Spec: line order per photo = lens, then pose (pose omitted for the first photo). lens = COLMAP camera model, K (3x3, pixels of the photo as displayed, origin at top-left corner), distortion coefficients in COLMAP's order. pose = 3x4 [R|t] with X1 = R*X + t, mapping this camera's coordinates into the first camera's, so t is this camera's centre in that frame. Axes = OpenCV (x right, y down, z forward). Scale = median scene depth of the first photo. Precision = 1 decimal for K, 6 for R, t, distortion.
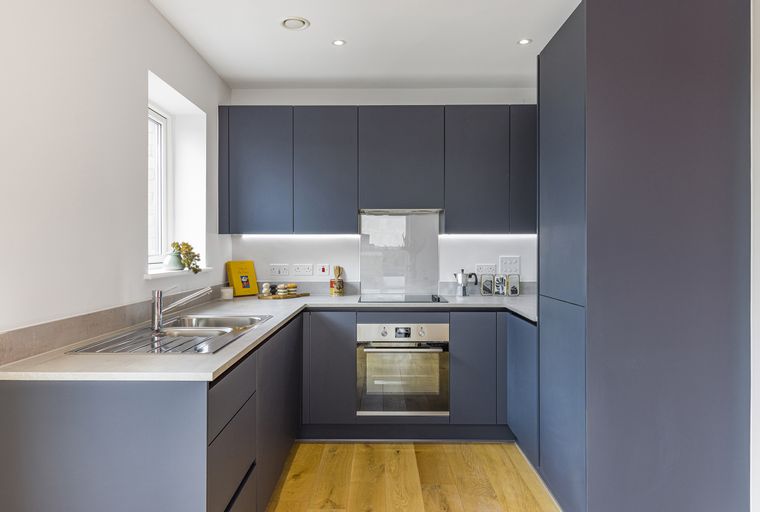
lens RADIAL K [[566.2, 0, 380.0], [0, 566.2, 256.0], [0, 0, 1]] dist [-0.008080, -0.003826]
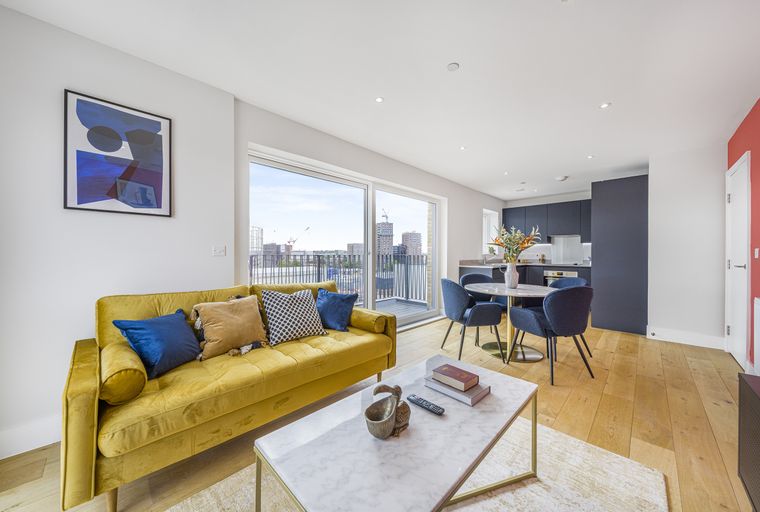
lens RADIAL K [[263.9, 0, 380.0], [0, 263.9, 256.0], [0, 0, 1]] dist [0.000181, -0.000005]
pose [[0.728399, 0.007510, -0.685112, 0.313359], [-0.007598, 0.999967, 0.002883, 0.035222], [0.685111, 0.003106, 0.728432, -0.788557]]
